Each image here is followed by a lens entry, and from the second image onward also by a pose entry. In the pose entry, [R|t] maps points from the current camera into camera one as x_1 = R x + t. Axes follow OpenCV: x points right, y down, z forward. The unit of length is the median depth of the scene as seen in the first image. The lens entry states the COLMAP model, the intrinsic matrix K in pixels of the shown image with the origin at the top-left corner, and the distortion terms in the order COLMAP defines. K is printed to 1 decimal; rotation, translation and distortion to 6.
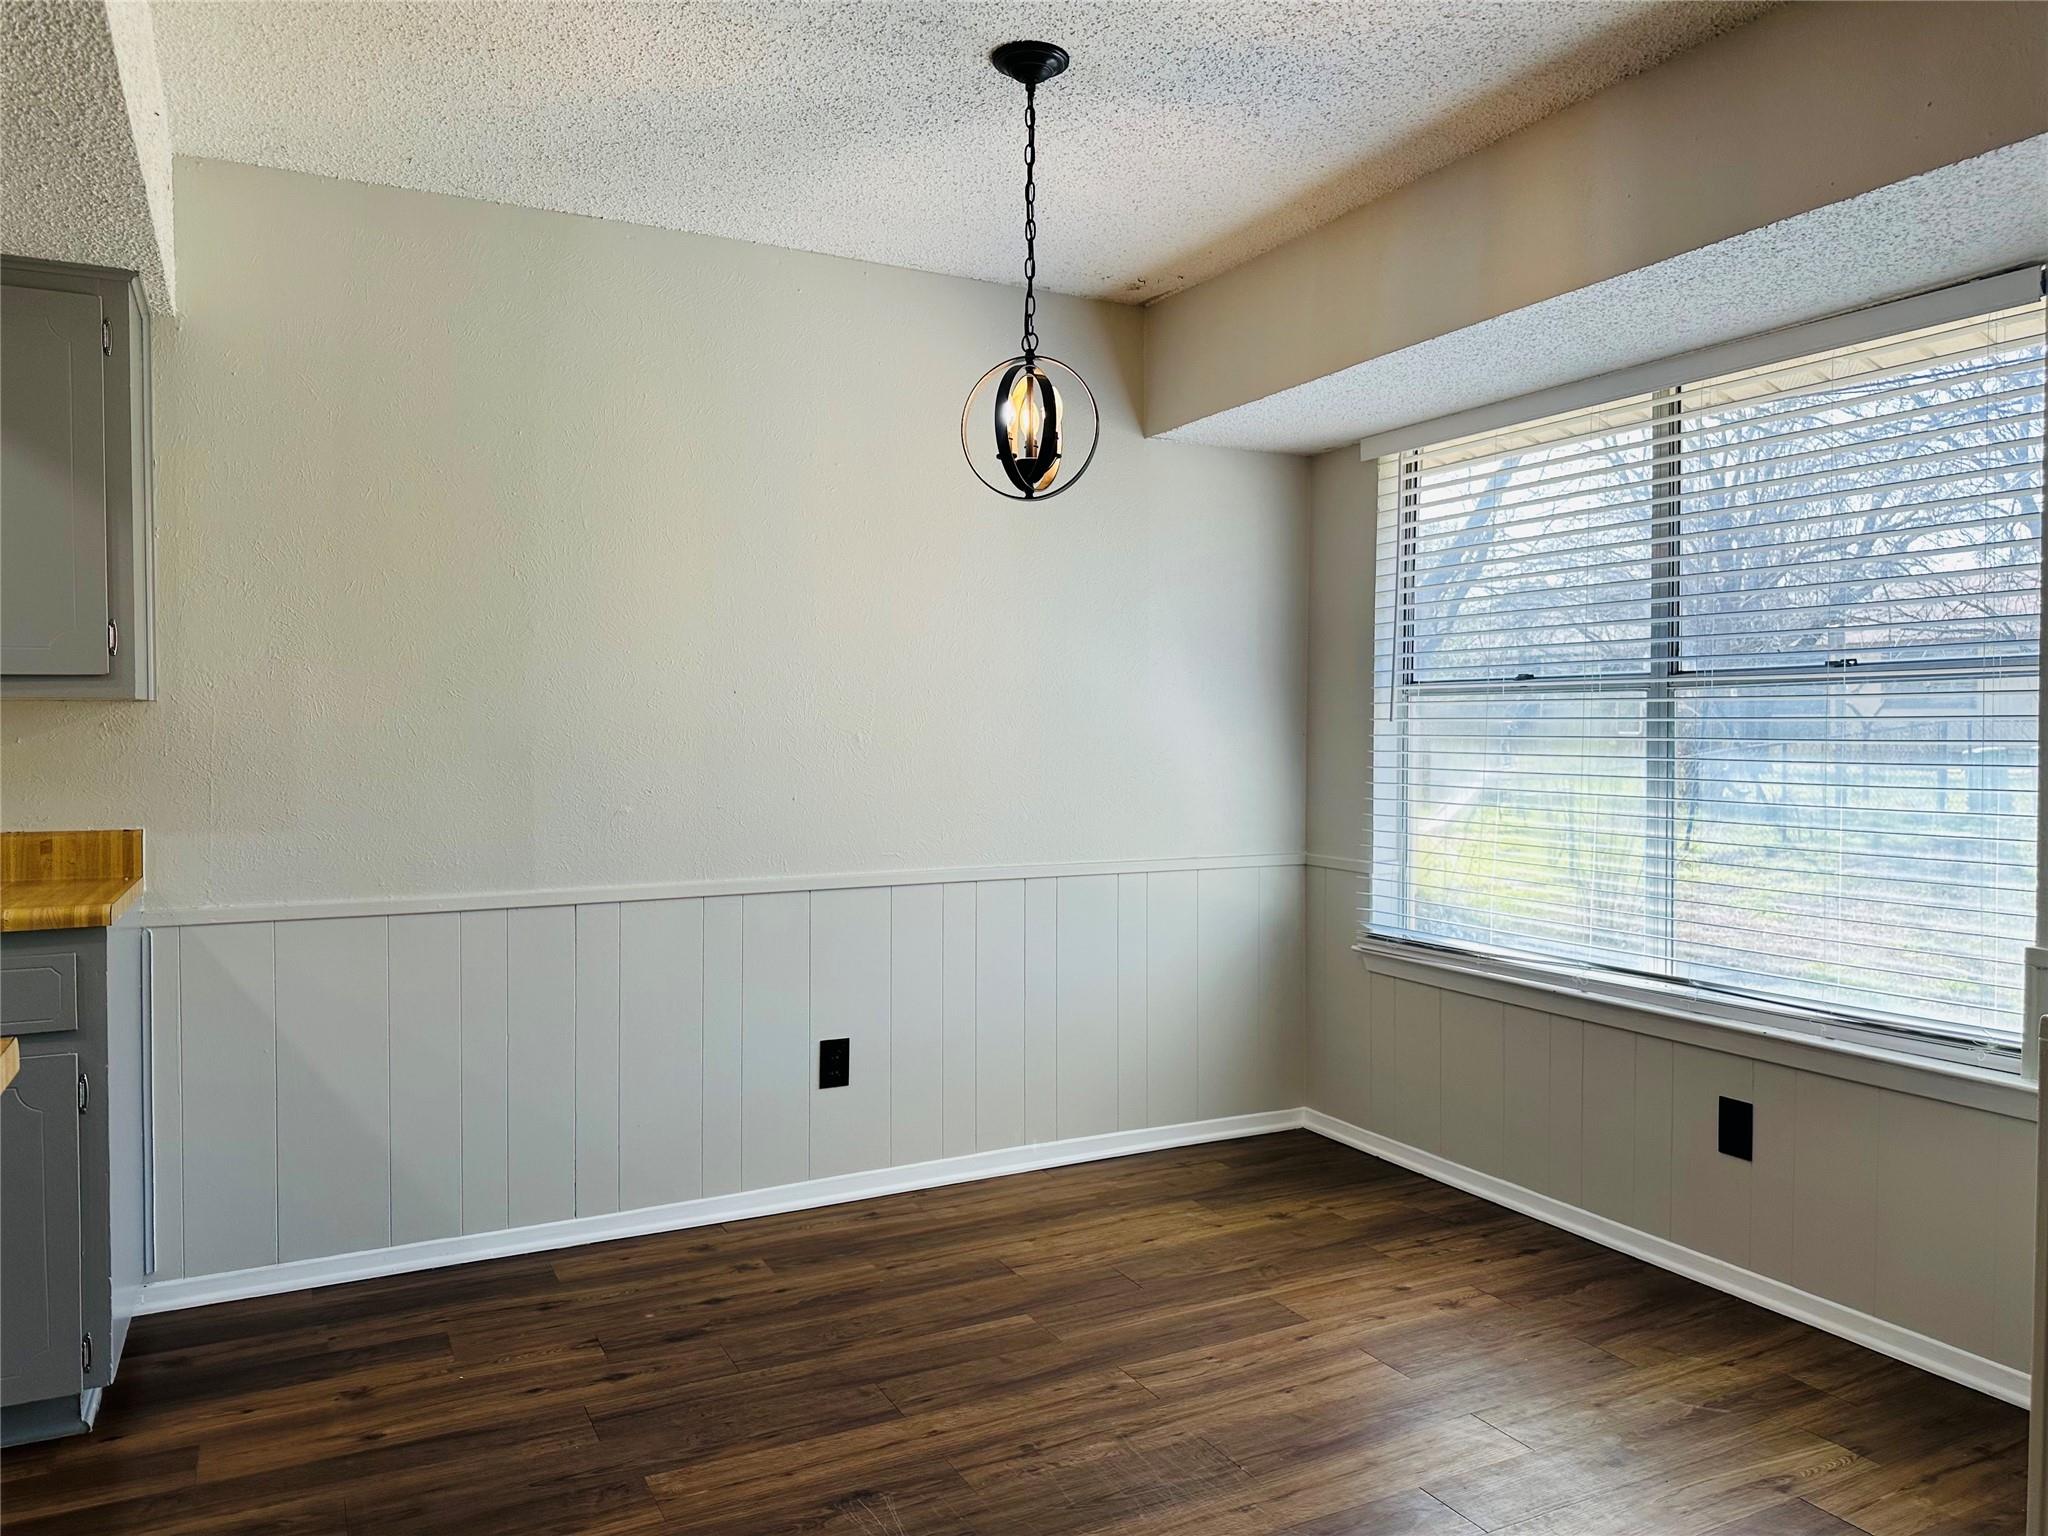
lens RADIAL K [[1459.2, 0, 1024.0], [0, 1459.2, 768.0], [0, 0, 1]] dist [0.130253, -0.170653]
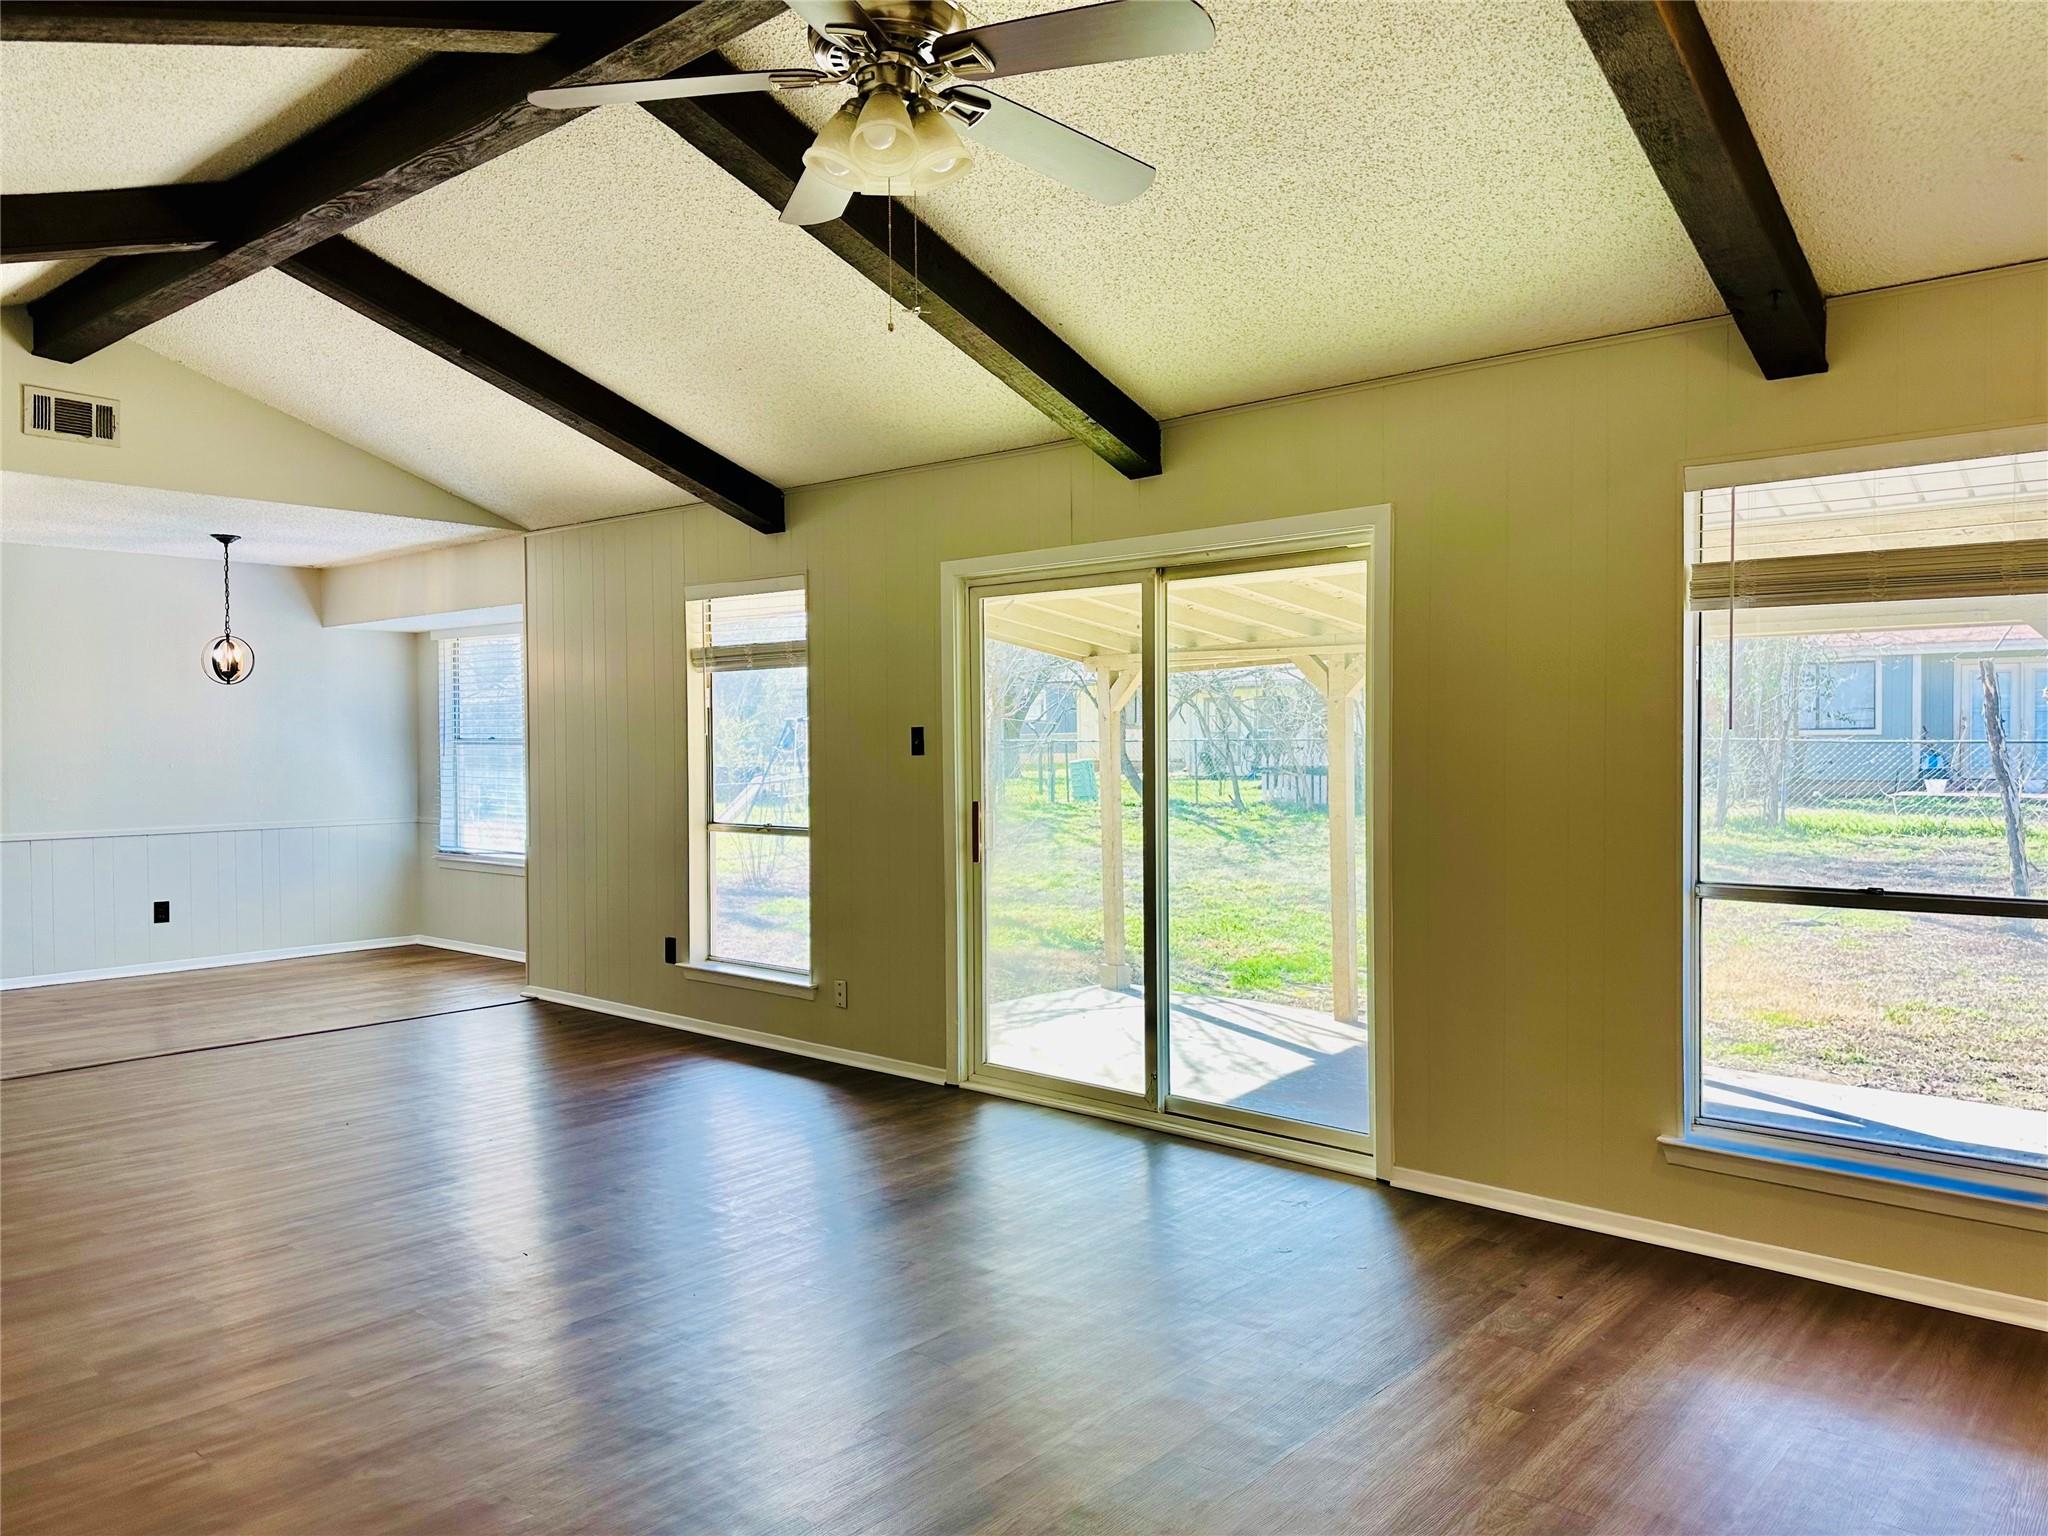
lens RADIAL K [[1459.2, 0, 1024.0], [0, 1459.2, 768.0], [0, 0, 1]] dist [0.130253, -0.170653]
pose [[0.934103, -0.008968, 0.356891, 0.359820], [0.014421, 0.999816, -0.012621, 0.037922], [-0.356713, 0.016936, 0.934061, -2.004104]]
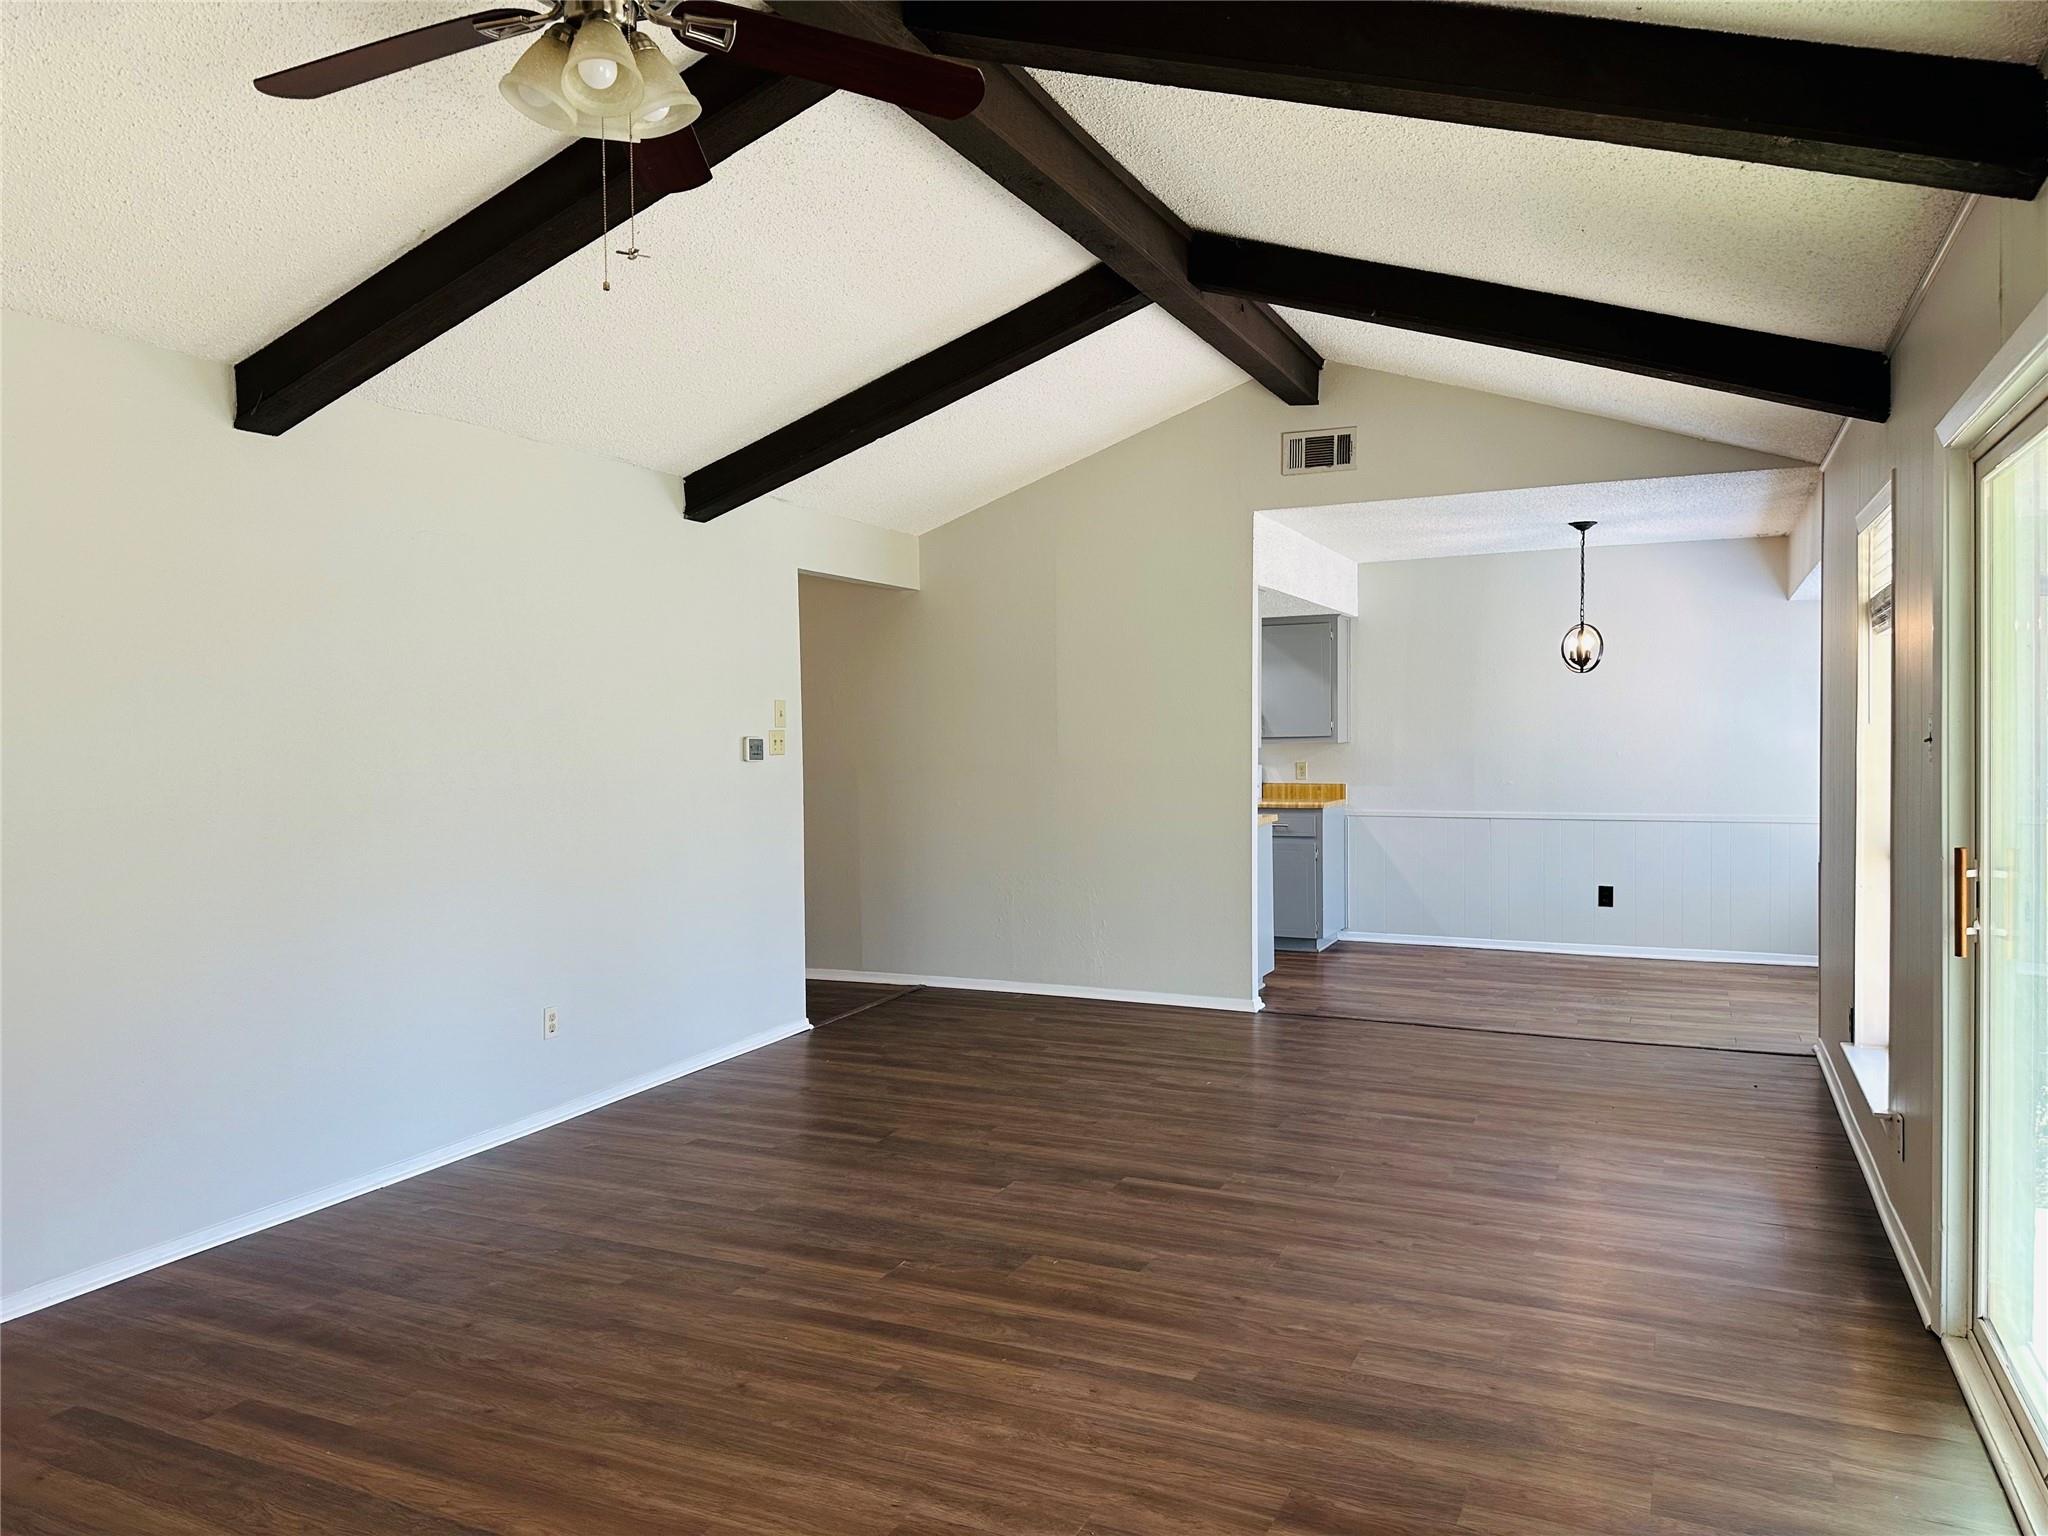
lens RADIAL K [[1435.0, 0, 1024.0], [0, 1435.0, 768.0], [0, 0, 1]] dist [0.127367, -0.156649]
pose [[0.629741, 0.012286, -0.776708, 1.335064], [-0.012354, 0.999907, 0.005800, -0.000131], [0.776707, 0.005943, 0.629834, -1.423815]]
